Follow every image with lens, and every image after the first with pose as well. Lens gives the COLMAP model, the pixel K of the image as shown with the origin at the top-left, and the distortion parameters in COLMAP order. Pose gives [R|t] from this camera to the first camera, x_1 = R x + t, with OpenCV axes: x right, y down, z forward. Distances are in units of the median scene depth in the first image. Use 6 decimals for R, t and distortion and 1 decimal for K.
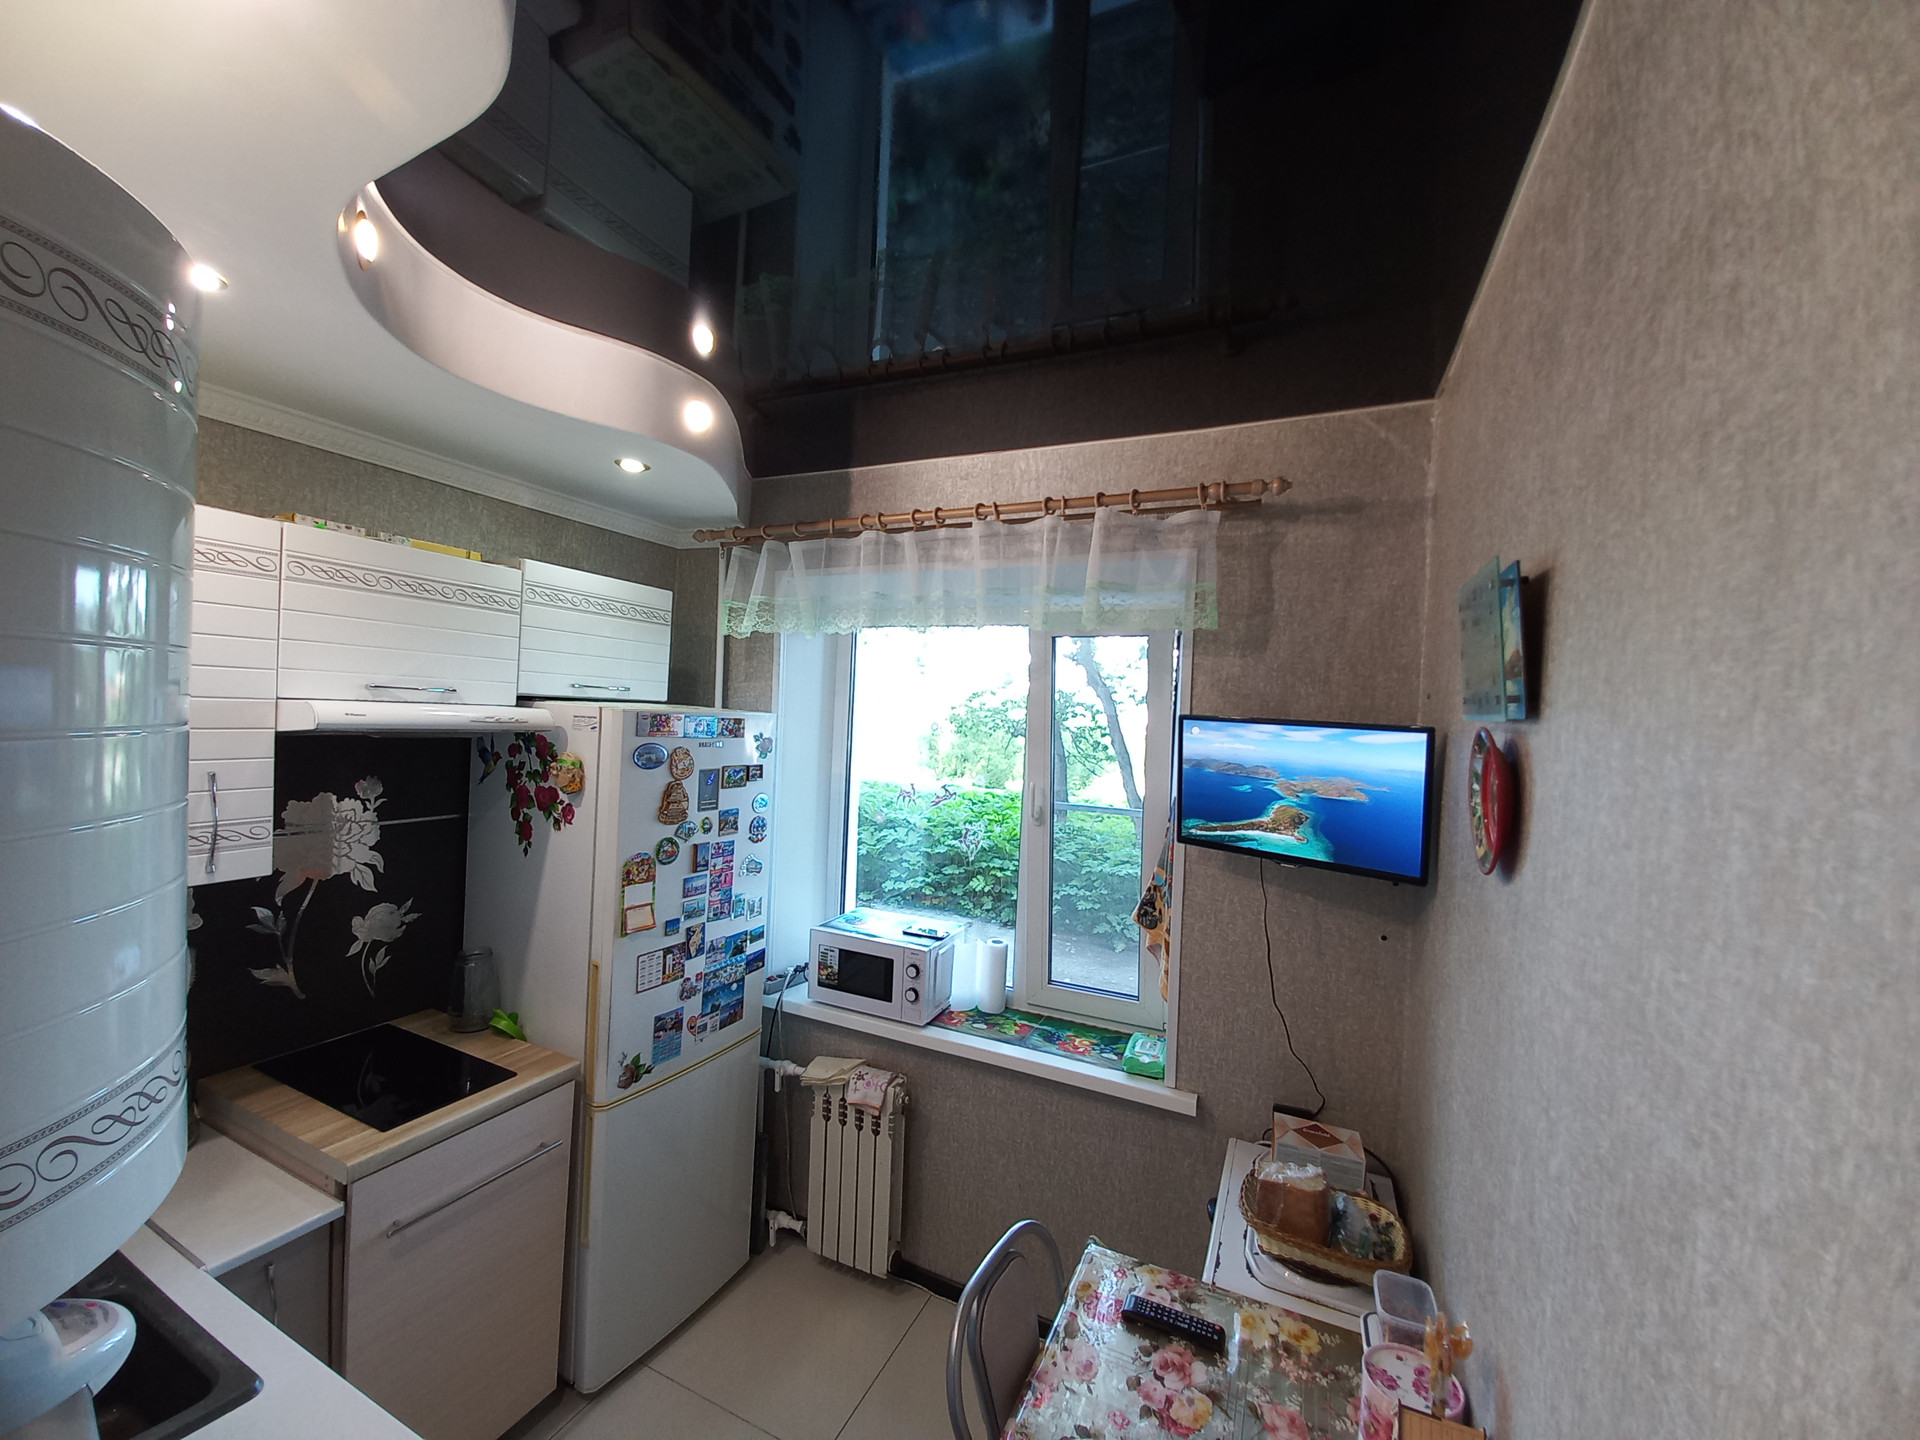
lens RADIAL K [[751.8, 0, 954.9], [0, 751.8, 724.4], [0, 0, 1]] dist [-0.002381, -0.000094]
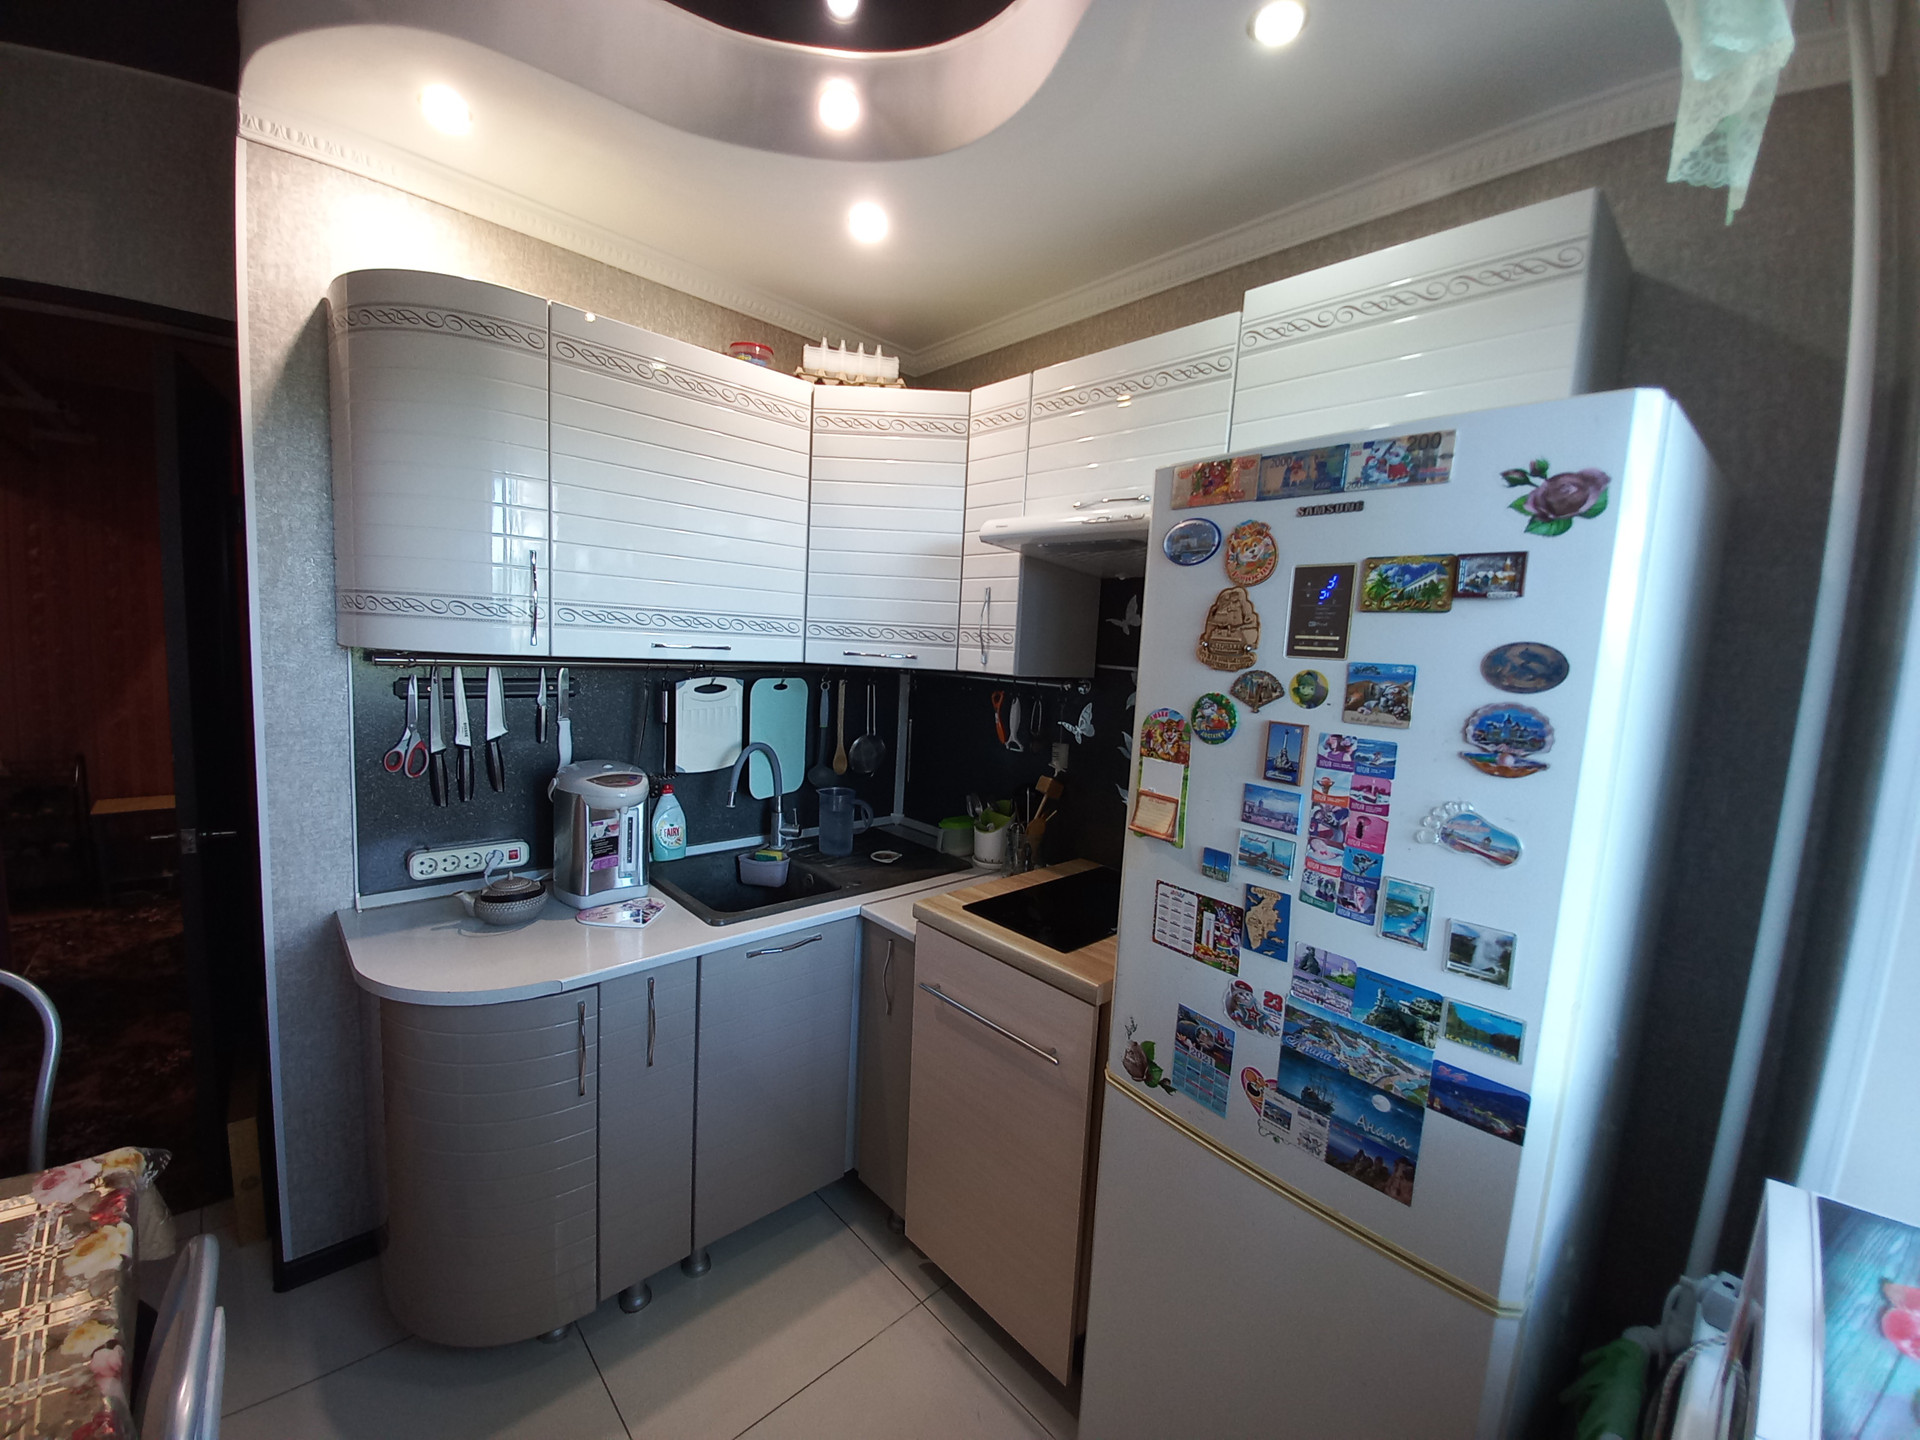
lens RADIAL K [[751.8, 0, 963.2], [0, 751.8, 725.5], [0, 0, 1]] dist [-0.002381, -0.000094]
pose [[-0.367087, 0.036616, -0.929466, 0.175593], [-0.086646, 0.993535, 0.073360, 0.140640], [0.926142, 0.107464, -0.361541, 0.968771]]
